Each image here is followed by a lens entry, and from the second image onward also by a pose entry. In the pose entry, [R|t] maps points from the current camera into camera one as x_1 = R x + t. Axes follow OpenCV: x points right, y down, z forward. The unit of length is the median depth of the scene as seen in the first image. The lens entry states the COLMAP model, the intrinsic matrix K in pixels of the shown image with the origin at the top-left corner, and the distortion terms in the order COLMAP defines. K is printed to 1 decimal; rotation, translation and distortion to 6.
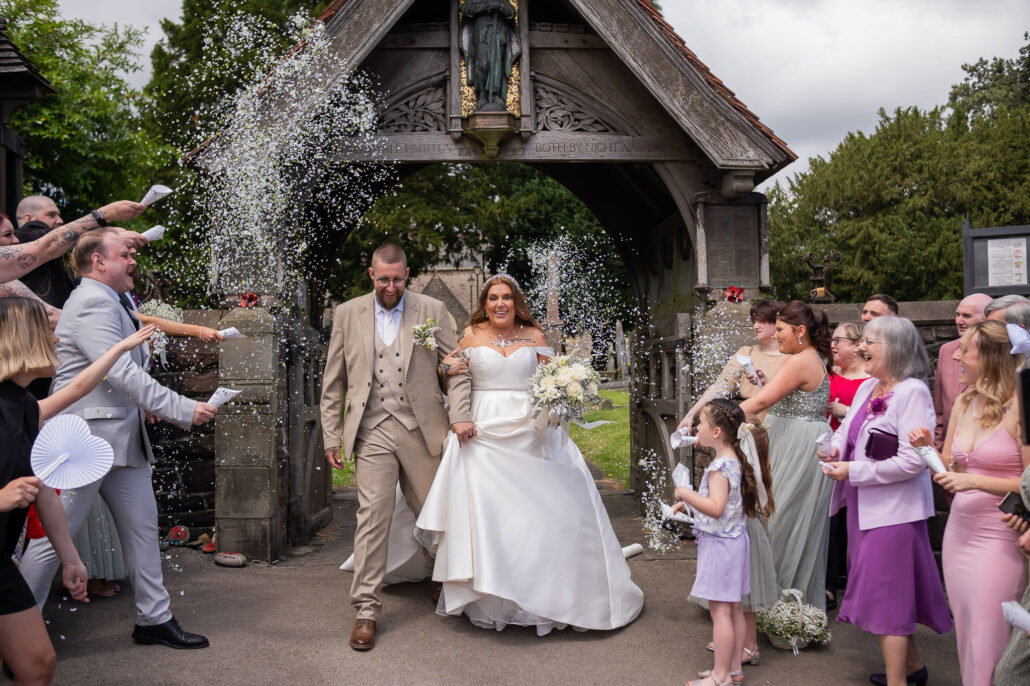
lens RADIAL K [[1021.2, 0, 515.0], [0, 1021.2, 343.0], [0, 0, 1]] dist [-0.137314, 0.178890]
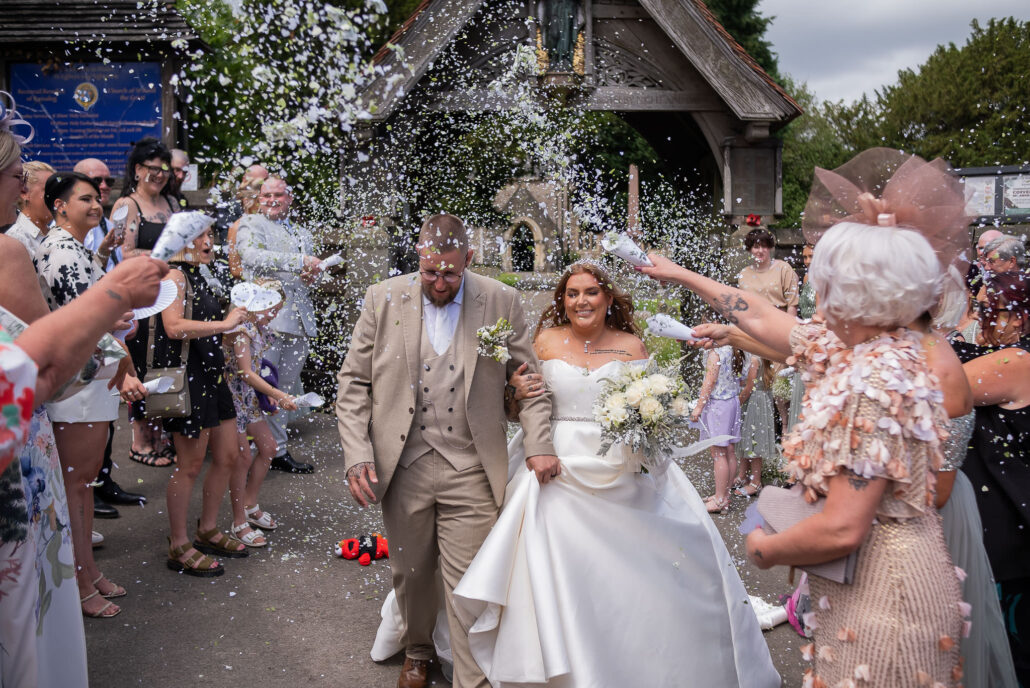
lens RADIAL K [[1021.2, 0, 515.0], [0, 1021.2, 344.0], [0, 0, 1]] dist [-0.137314, 0.178890]
pose [[0.996434, 0.017140, -0.082617, 0.028606], [-0.009727, 0.995956, 0.089311, -0.004425], [0.083814, -0.088189, 0.992571, -0.266382]]
